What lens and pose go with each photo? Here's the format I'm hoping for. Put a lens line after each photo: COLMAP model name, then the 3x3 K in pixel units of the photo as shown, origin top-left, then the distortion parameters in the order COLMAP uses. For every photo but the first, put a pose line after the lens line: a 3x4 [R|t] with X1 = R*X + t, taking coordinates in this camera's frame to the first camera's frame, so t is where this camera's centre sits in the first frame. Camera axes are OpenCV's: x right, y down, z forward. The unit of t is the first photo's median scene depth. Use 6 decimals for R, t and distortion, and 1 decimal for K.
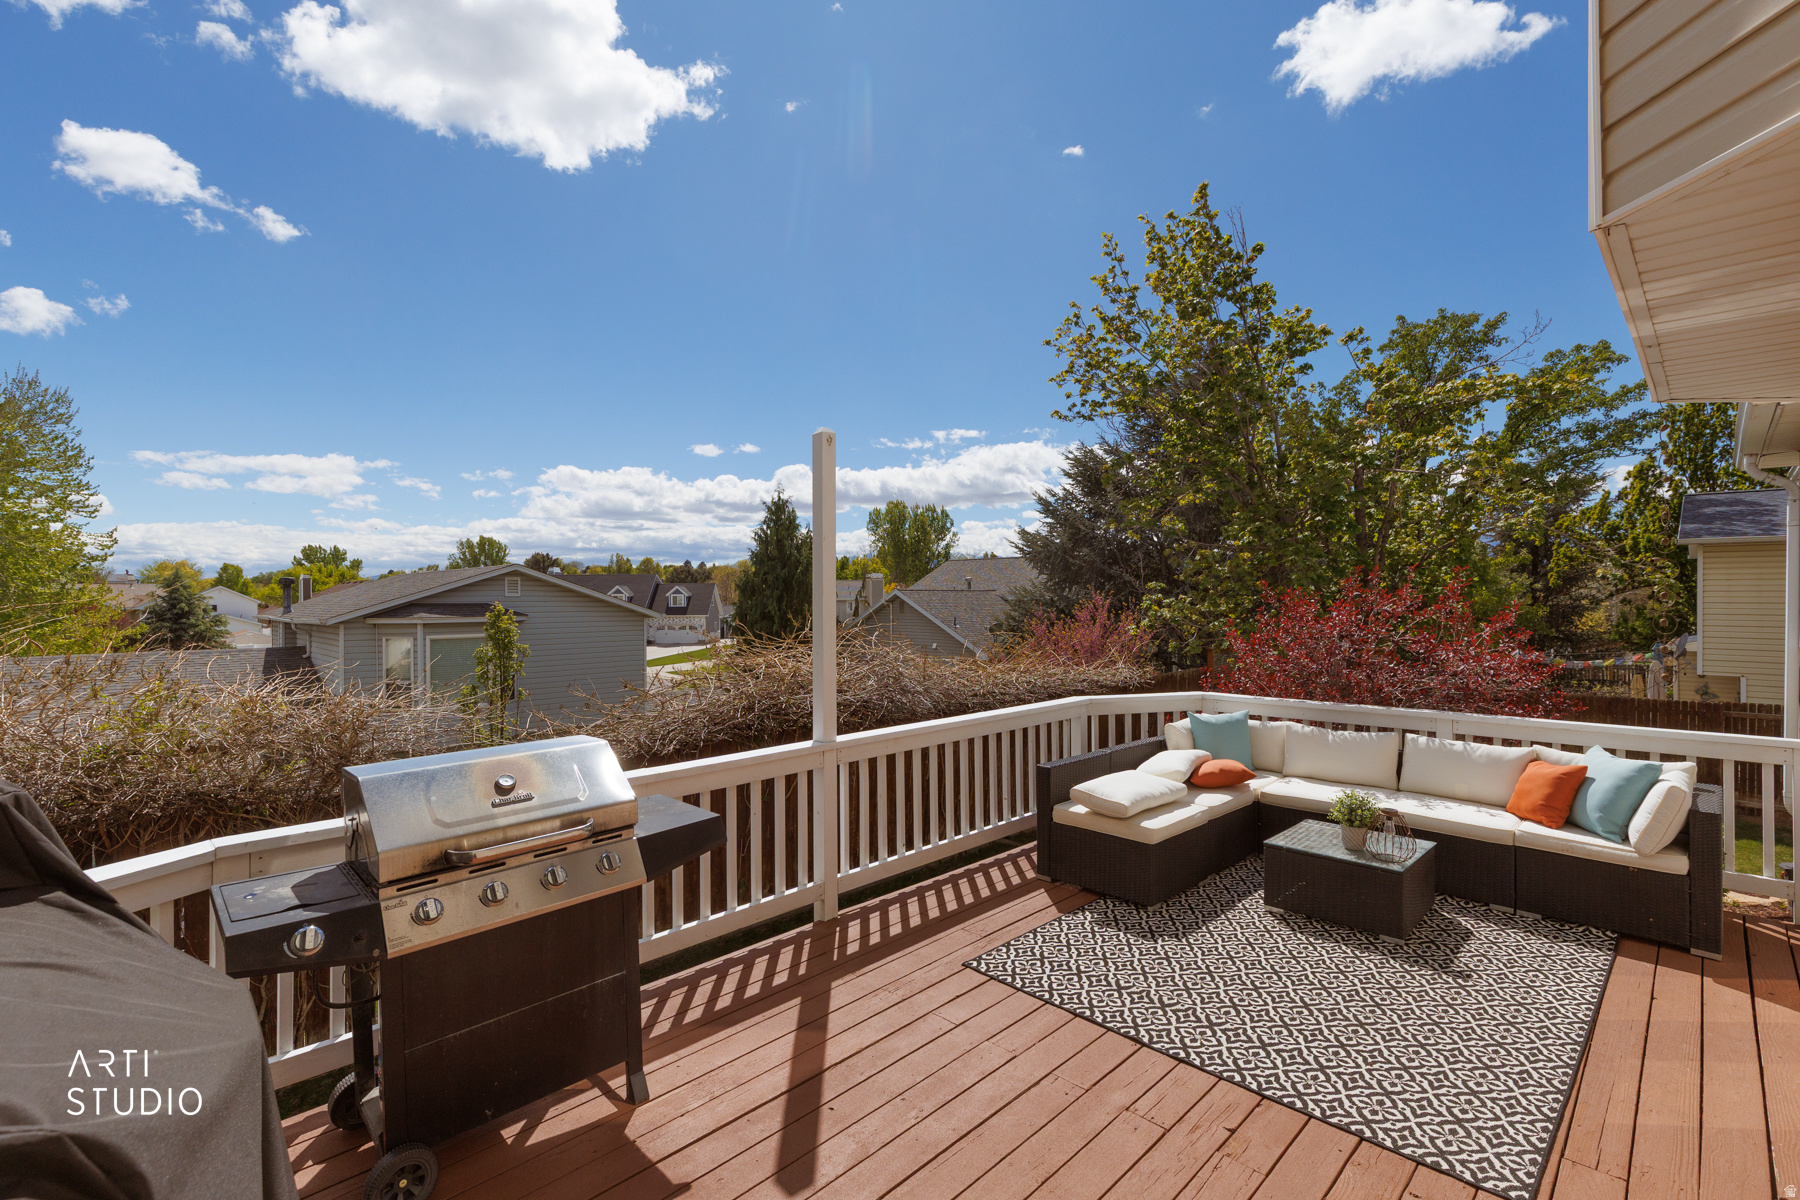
lens RADIAL K [[807.5, 0, 899.7], [0, 807.5, 593.4], [0, 0, 1]] dist [0.005459, 0.000306]
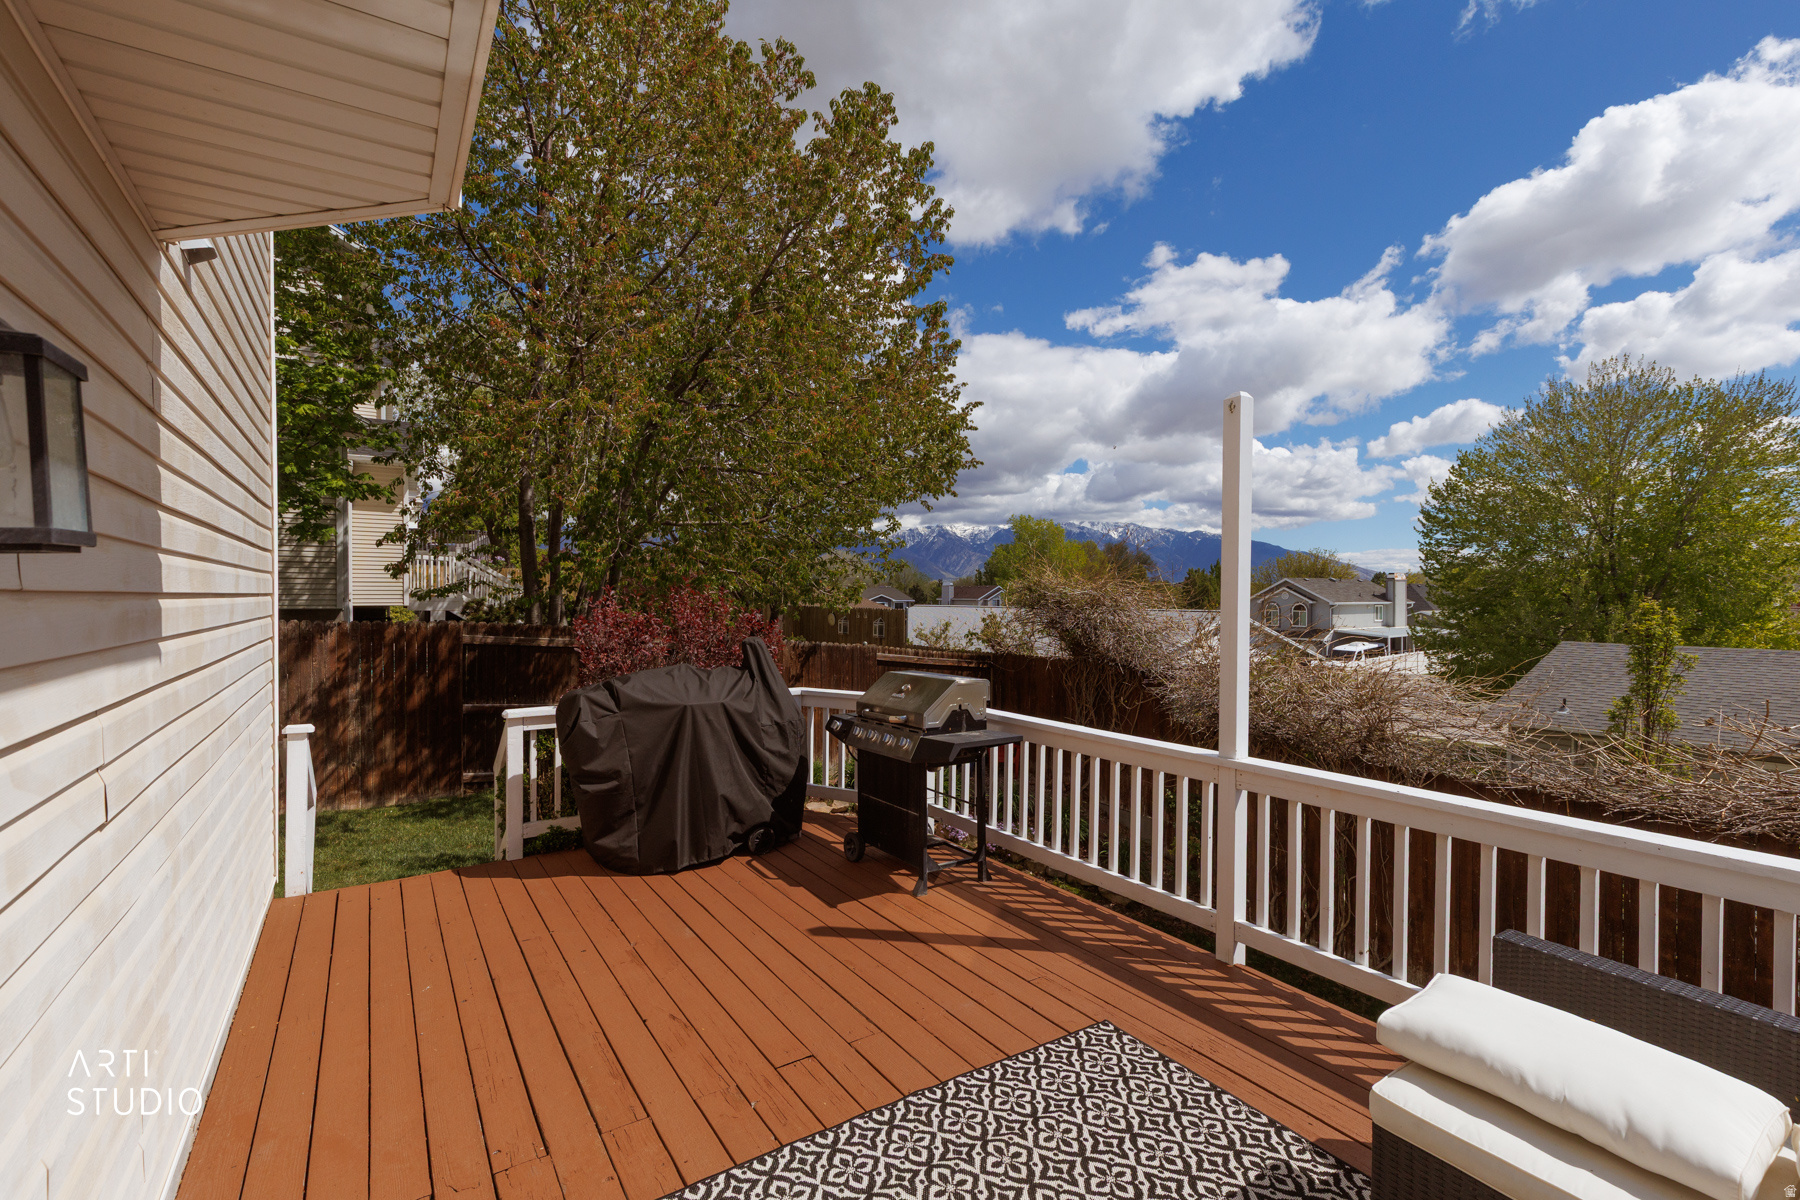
lens RADIAL K [[807.5, 0, 898.7], [0, 807.5, 606.1], [0, 0, 1]] dist [0.005459, 0.000306]
pose [[-0.207302, 0.018868, -0.978095, 0.937849], [0.005502, 0.999821, 0.018121, 0.006664], [0.978261, -0.001625, -0.207369, 0.955659]]
